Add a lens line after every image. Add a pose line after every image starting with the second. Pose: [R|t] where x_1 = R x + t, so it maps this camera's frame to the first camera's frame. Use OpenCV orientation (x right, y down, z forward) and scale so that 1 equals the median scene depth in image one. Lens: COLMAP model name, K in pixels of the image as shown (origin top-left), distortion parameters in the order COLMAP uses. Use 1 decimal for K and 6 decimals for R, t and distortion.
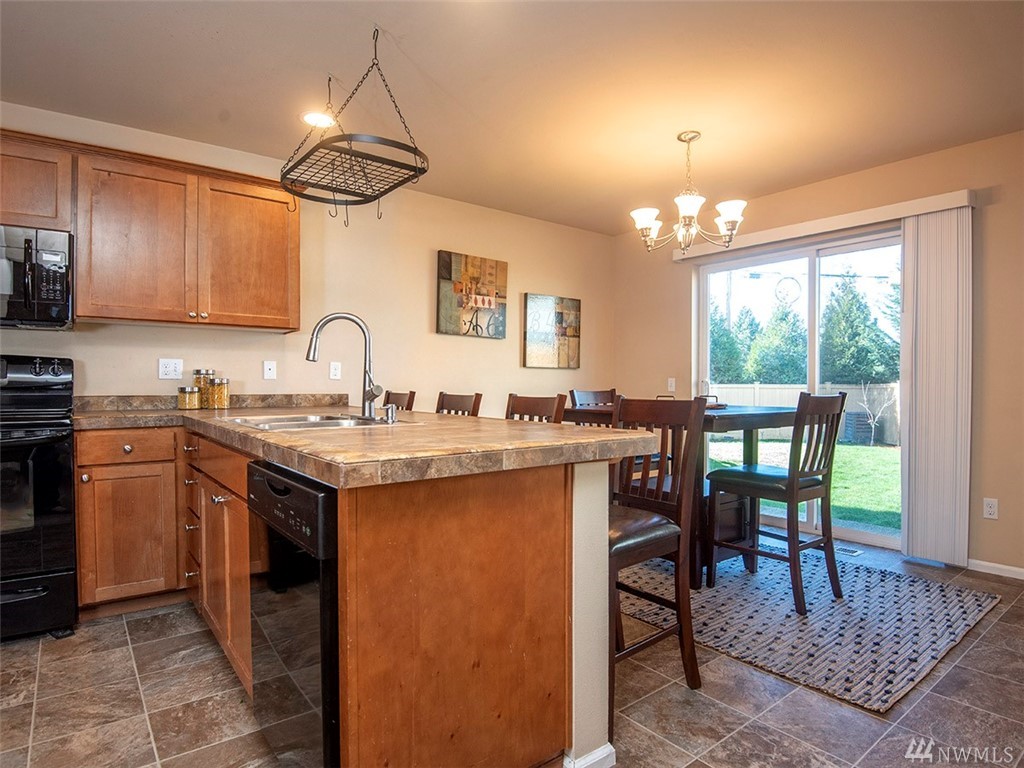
lens RADIAL K [[577.5, 0, 493.6], [0, 577.5, 395.1], [0, 0, 1]] dist [-0.031057, -0.001718]
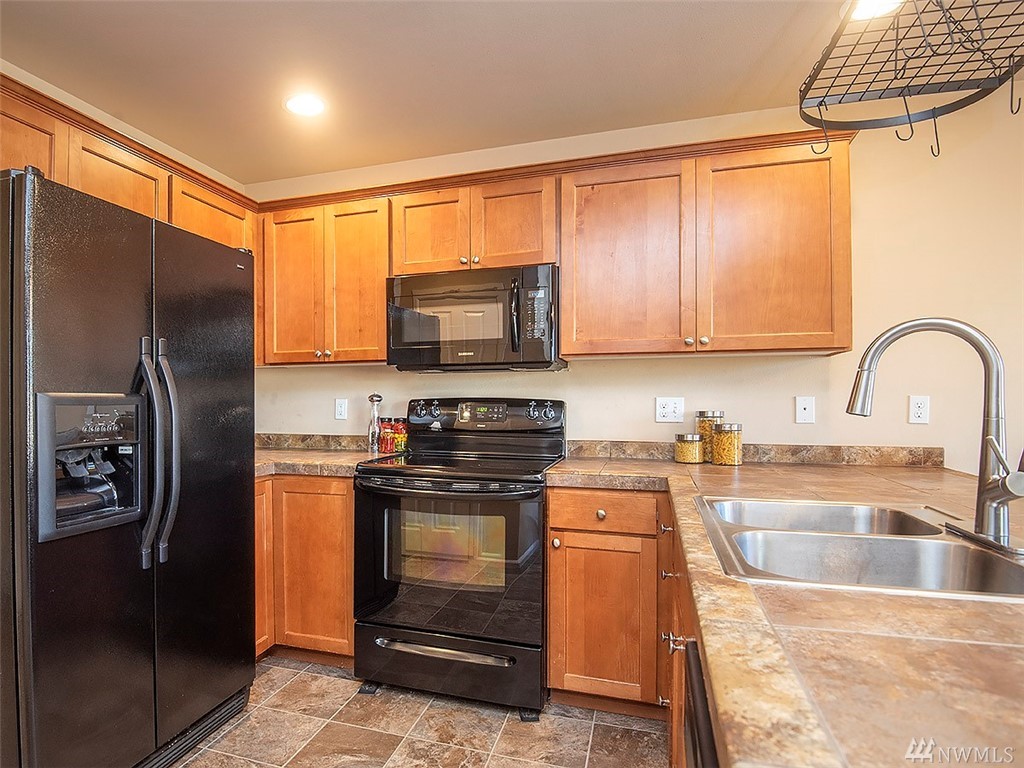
lens RADIAL K [[579.1, 0, 445.4], [0, 579.1, 402.8], [0, 0, 1]] dist [-0.023223, -0.002054]
pose [[0.554779, 0.000592, -0.831997, -0.062733], [-0.011432, 0.999911, -0.006911, -0.046255], [0.831919, 0.013345, 0.554737, 0.284974]]
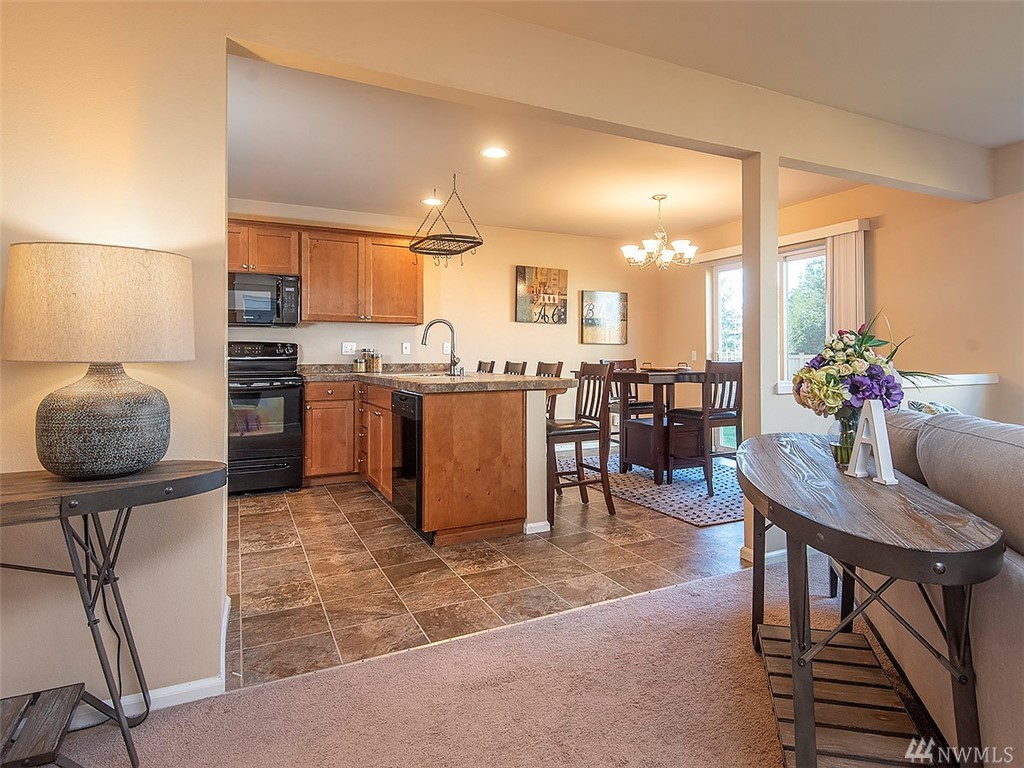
lens RADIAL K [[603.2, 0, 537.2], [0, 603.2, 344.2], [0, 0, 1]] dist [0.042023, -0.001844]
pose [[0.985046, -0.010462, -0.171975, 0.291216], [0.003751, 0.999220, -0.039300, 0.013998], [0.172252, 0.038067, 0.984317, -0.666337]]
